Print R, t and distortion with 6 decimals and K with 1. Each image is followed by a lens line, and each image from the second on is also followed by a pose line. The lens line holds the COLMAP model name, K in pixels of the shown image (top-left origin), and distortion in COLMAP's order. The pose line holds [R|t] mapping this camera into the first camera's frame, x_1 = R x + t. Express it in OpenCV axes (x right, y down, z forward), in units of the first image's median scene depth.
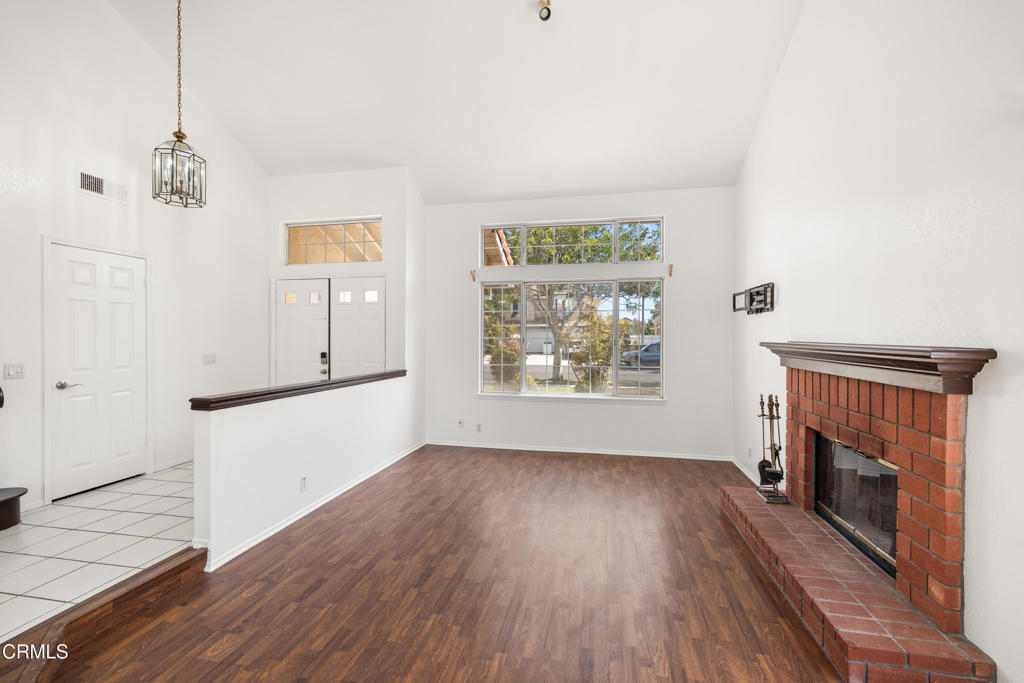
lens RADIAL K [[435.3, 0, 511.7], [0, 435.3, 340.0], [0, 0, 1]] dist [0.001547, 0.000408]
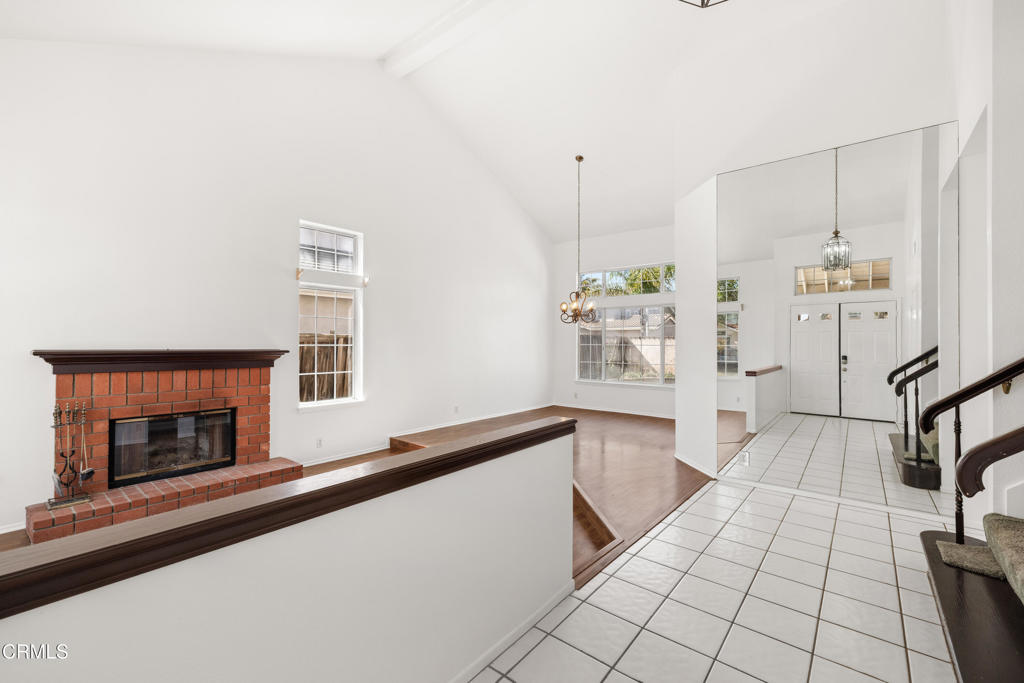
lens RADIAL K [[435.3, 0, 512.6], [0, 435.3, 338.5], [0, 0, 1]] dist [0.001547, 0.000408]
pose [[-0.889624, -0.002847, 0.456685, -0.762890], [-0.004539, 0.999986, -0.002608, -0.024095], [-0.456672, -0.004393, -0.889624, 1.378014]]
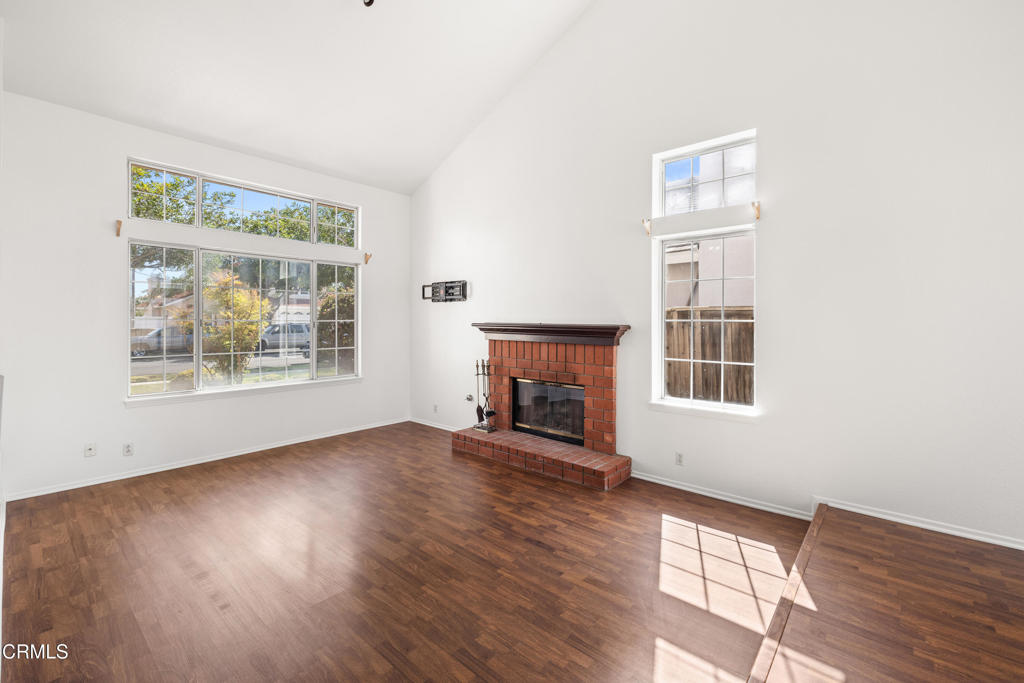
lens RADIAL K [[435.3, 0, 524.2], [0, 435.3, 324.9], [0, 0, 1]] dist [0.001547, 0.000408]
pose [[0.478229, -0.007793, 0.878201, -0.592835], [0.003131, 0.999969, 0.007169, 0.000682], [-0.878230, -0.000679, 0.478239, 0.180965]]
